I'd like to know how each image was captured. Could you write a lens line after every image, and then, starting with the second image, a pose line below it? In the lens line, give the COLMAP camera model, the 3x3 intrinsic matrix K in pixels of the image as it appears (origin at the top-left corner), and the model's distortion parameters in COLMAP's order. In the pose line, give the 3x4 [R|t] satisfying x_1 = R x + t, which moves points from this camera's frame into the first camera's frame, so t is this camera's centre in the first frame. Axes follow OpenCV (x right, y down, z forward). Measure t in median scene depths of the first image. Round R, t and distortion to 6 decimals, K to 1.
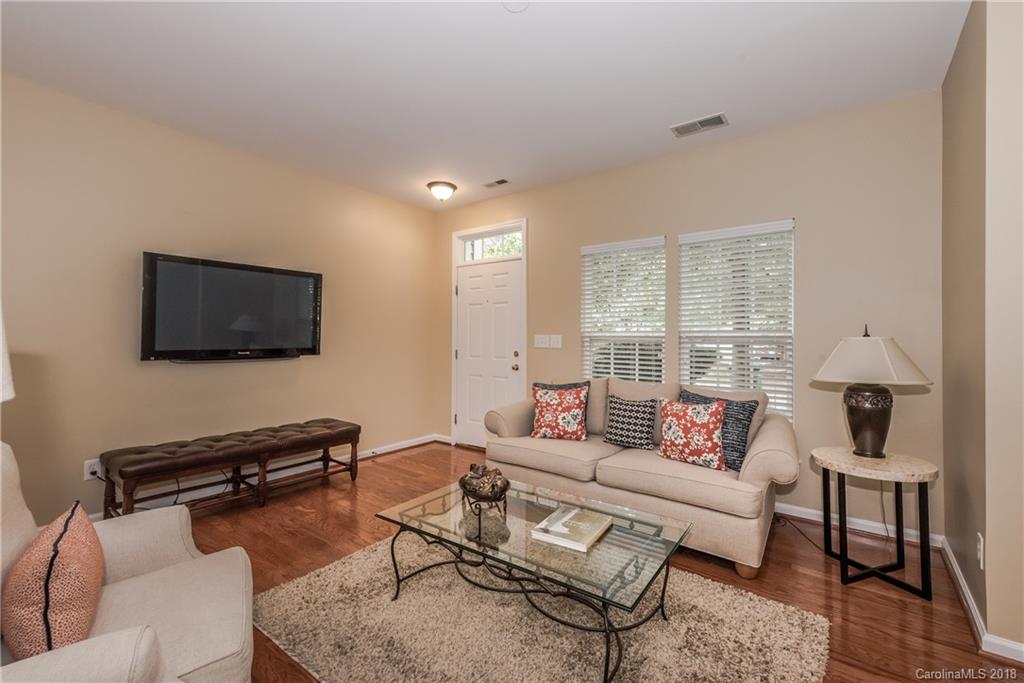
lens RADIAL K [[441.1, 0, 516.2], [0, 441.1, 328.1], [0, 0, 1]] dist [0.004519, -0.002458]
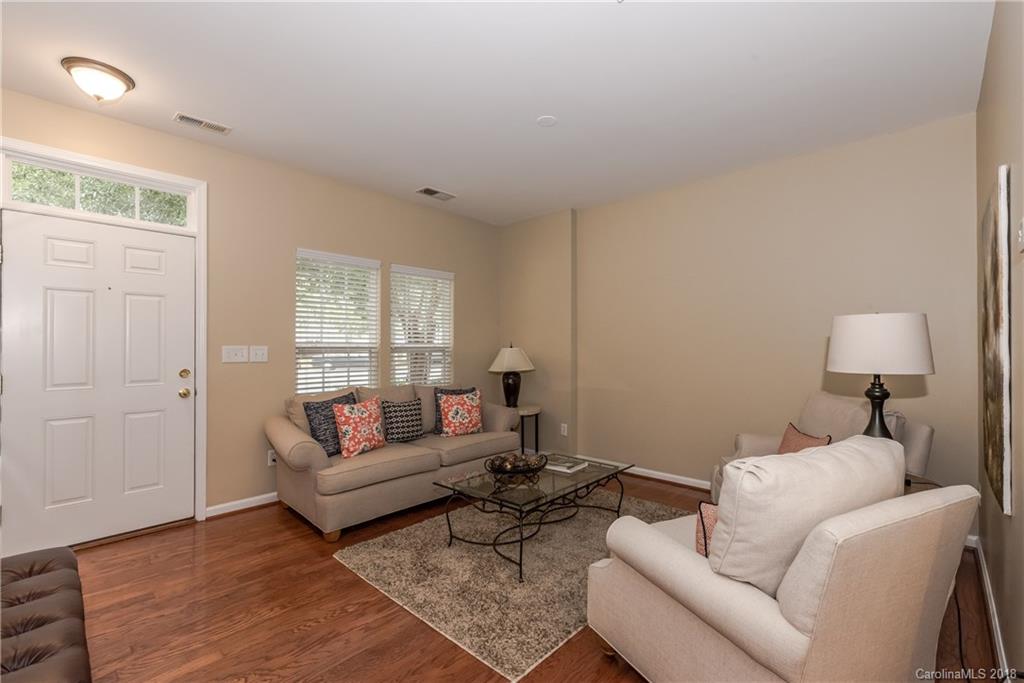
lens RADIAL K [[441.1, 0, 521.4], [0, 441.1, 344.7], [0, 0, 1]] dist [0.004519, -0.002458]
pose [[0.097562, -0.000183, 0.995229, -0.877396], [-0.022831, 0.999736, 0.002422, 0.000085], [-0.994968, -0.022958, 0.097532, 0.569277]]
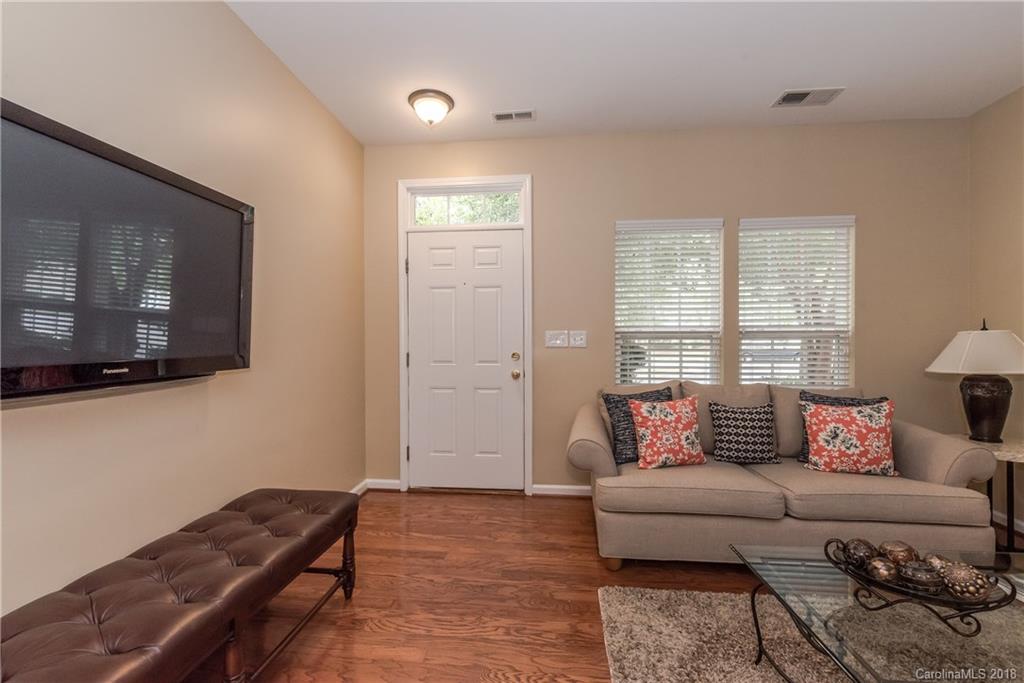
lens RADIAL K [[441.1, 0, 502.9], [0, 441.1, 341.4], [0, 0, 1]] dist [0.004519, -0.002458]
pose [[0.856095, -0.009286, 0.516734, -0.556721], [-0.005735, 0.999606, 0.027464, 0.017907], [-0.516786, -0.026475, 0.855705, 0.514943]]
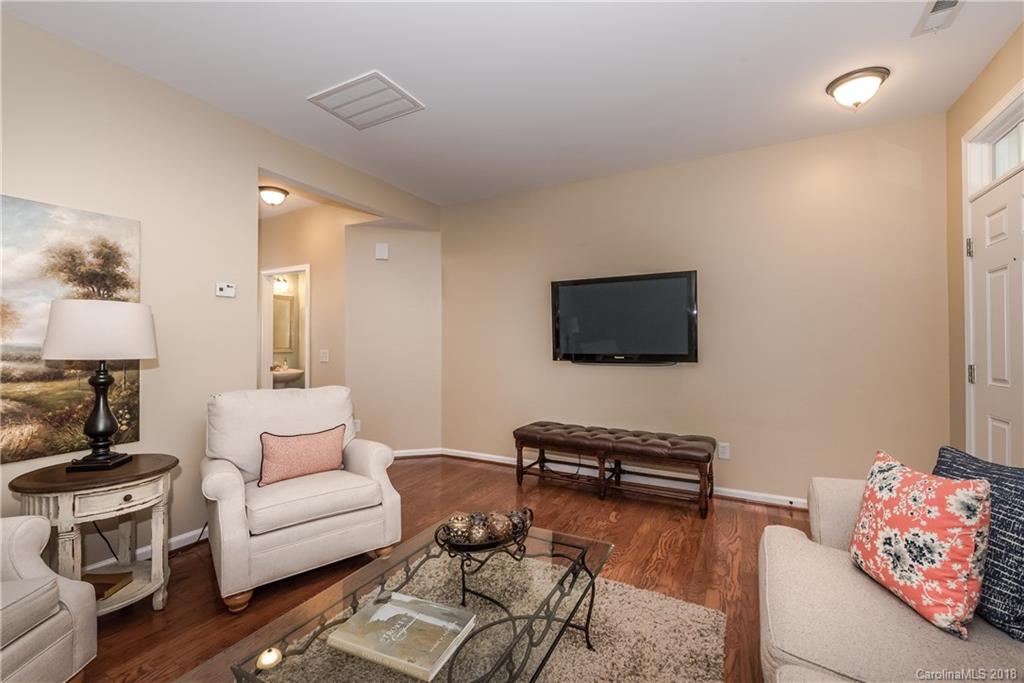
lens RADIAL K [[441.1, 0, 501.3], [0, 441.1, 346.7], [0, 0, 1]] dist [0.004519, -0.002458]
pose [[0.143427, 0.001023, -0.989660, 0.449297], [0.021963, 0.999750, 0.004217, 0.020782], [0.989417, -0.022340, 0.143369, 0.602653]]
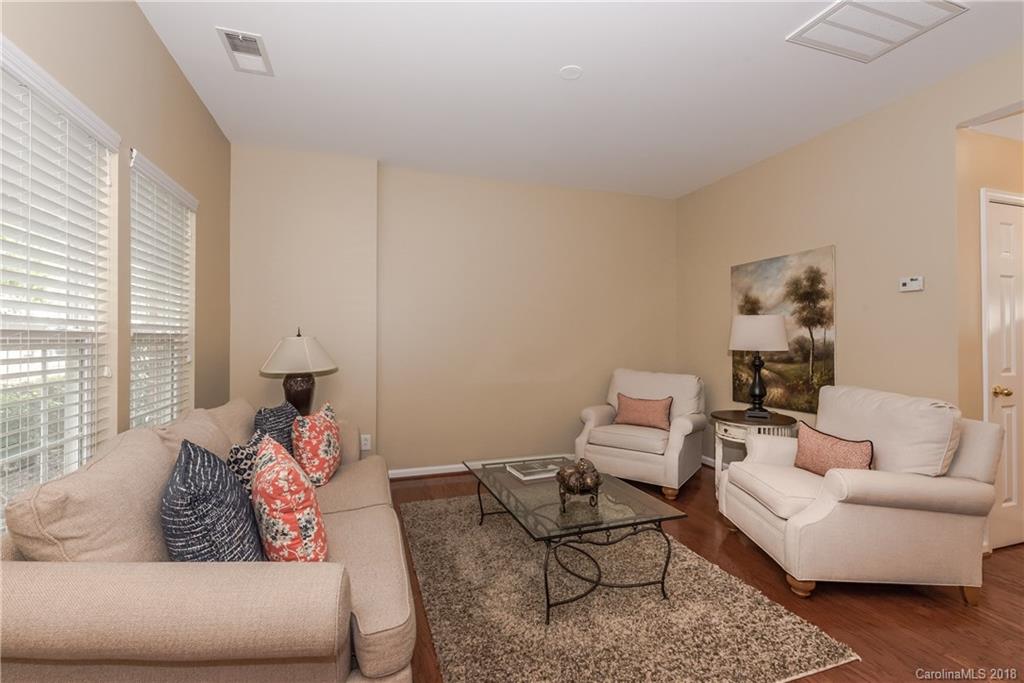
lens RADIAL K [[441.1, 0, 512.8], [0, 441.1, 332.4], [0, 0, 1]] dist [0.004519, -0.002458]
pose [[-0.809739, -0.000323, 0.586791, -0.367468], [-0.018636, 0.999510, -0.025167, 0.023443], [-0.586495, -0.031315, -0.809348, 1.271154]]
